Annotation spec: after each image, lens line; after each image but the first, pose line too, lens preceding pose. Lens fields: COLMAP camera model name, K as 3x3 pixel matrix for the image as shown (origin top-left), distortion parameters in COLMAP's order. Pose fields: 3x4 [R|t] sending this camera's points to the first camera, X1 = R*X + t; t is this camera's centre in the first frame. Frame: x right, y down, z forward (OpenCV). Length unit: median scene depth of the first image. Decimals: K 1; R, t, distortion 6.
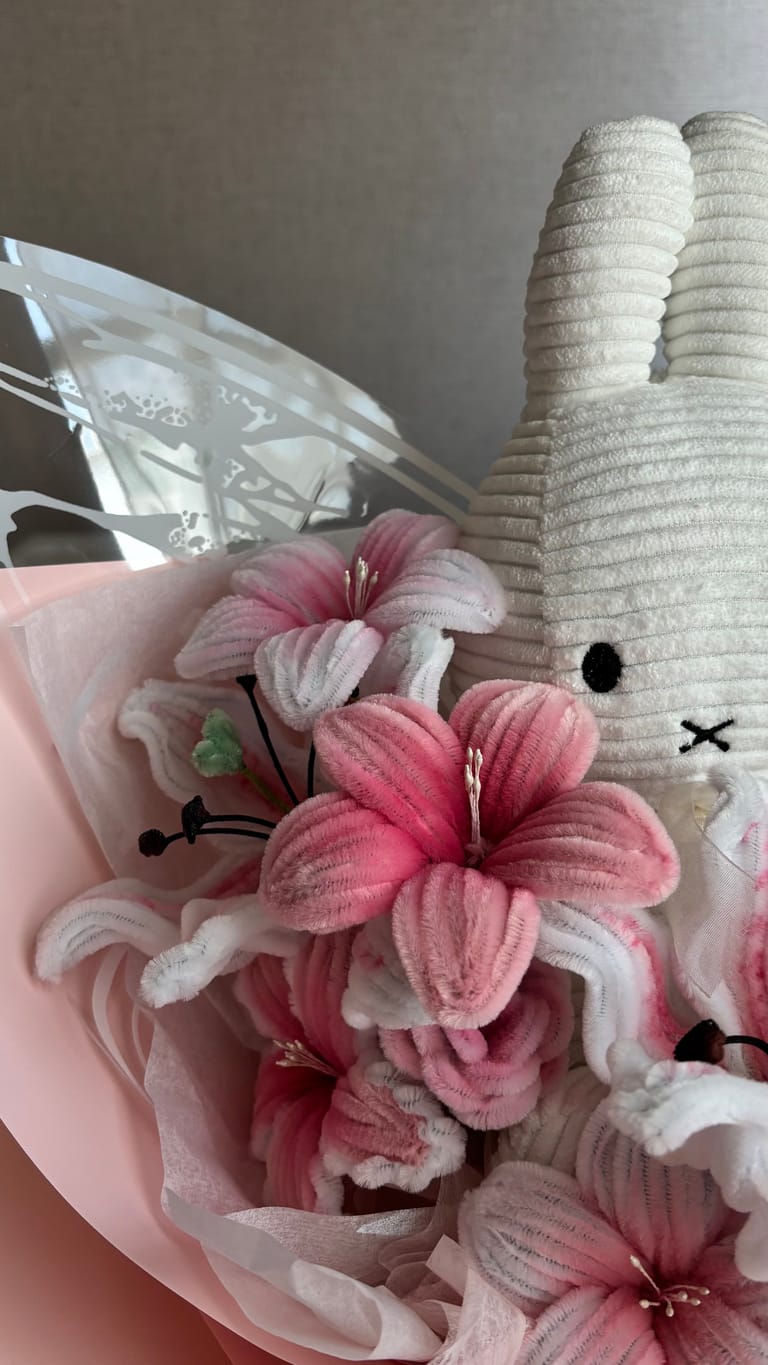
lens RADIAL K [[1224.1, 0, 382.0], [0, 1224.1, 685.8], [0, 0, 1]] dist [0.072102, -0.113951]
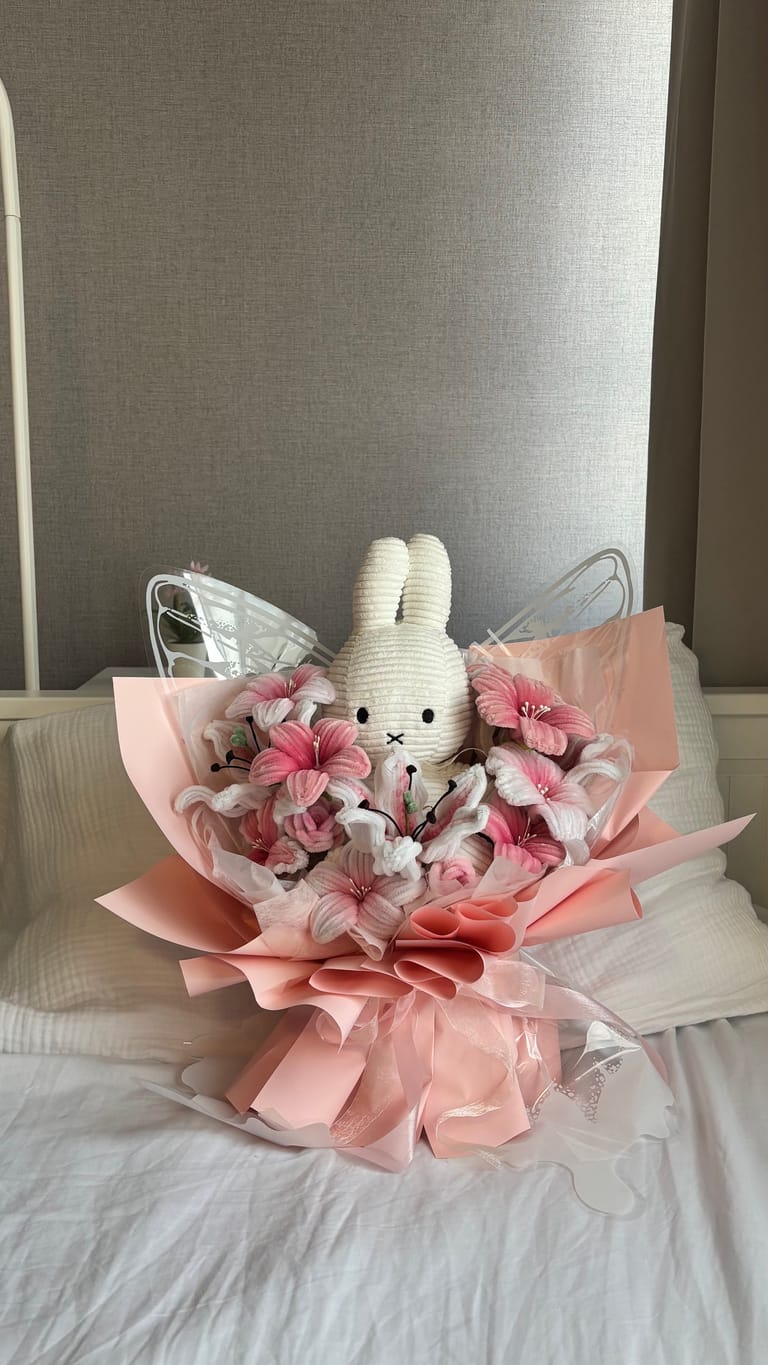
lens RADIAL K [[1245.4, 0, 384.0], [0, 1245.4, 682.5], [0, 0, 1]] dist [0.139440, -0.394100]
pose [[0.999022, 0.040660, -0.017371, 0.286218], [-0.042622, 0.990110, -0.133662, 0.325672], [0.011764, 0.134272, 0.990875, -2.172182]]
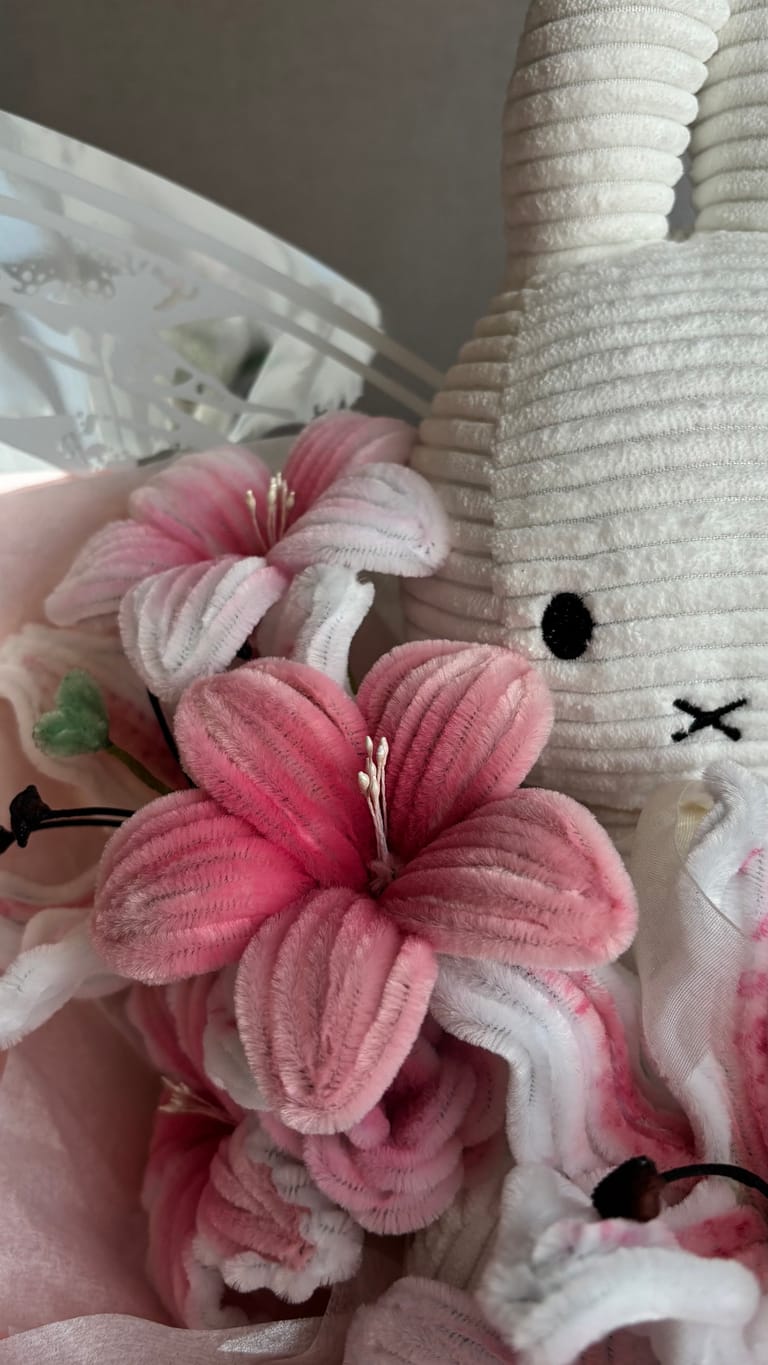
lens RADIAL K [[1249.3, 0, 383.4], [0, 1249.3, 687.9], [0, 0, 1]] dist [0.054833, -0.146841]
pose [[0.995733, 0.019745, -0.090141, 0.137215], [-0.013151, 0.997233, 0.073170, -0.031329], [0.091337, -0.071673, 0.993237, 0.235713]]
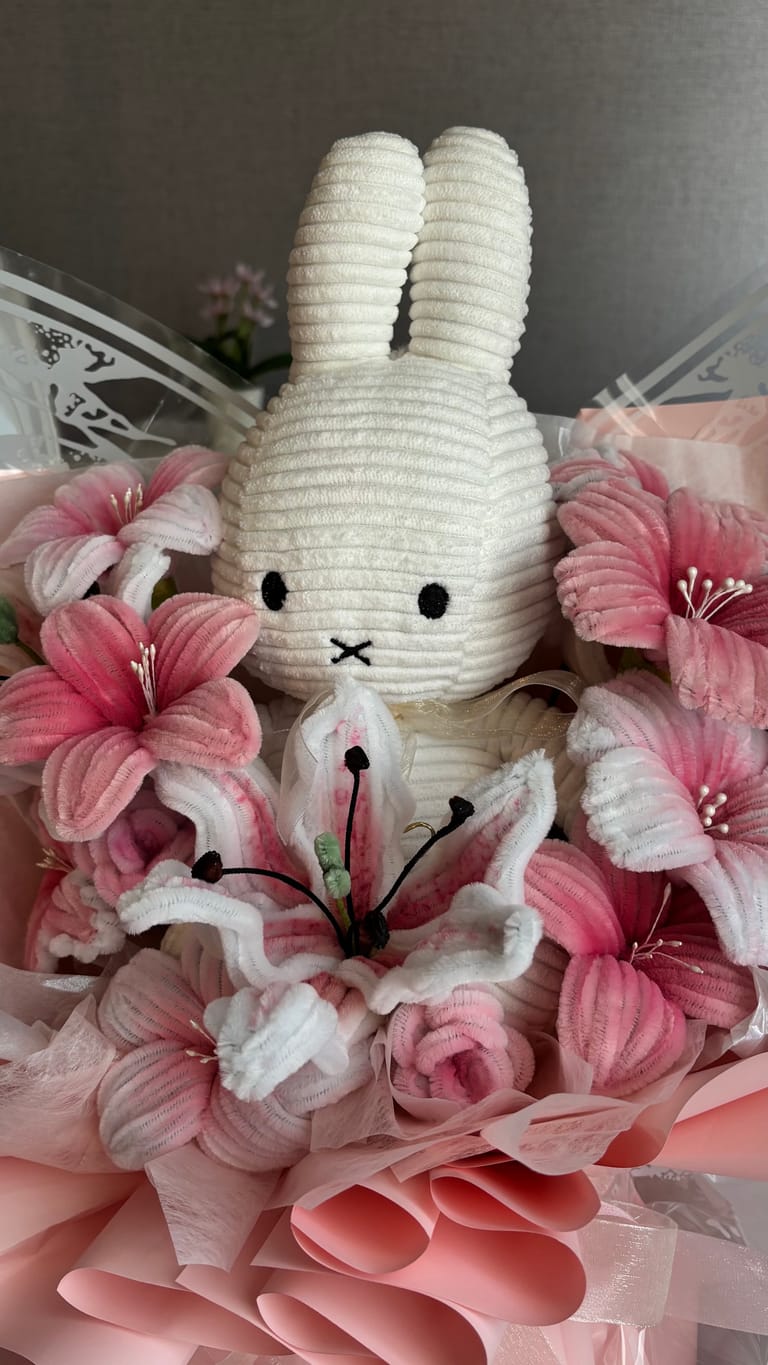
lens RADIAL K [[1242.1, 0, 384.0], [0, 1242.1, 682.5], [0, 0, 1]] dist [0.172502, -0.499804]
pose [[0.982960, 0.104303, -0.151365, 0.499282], [-0.090017, 0.991071, 0.098364, -0.058239], [0.160273, -0.083062, 0.983572, -0.269456]]
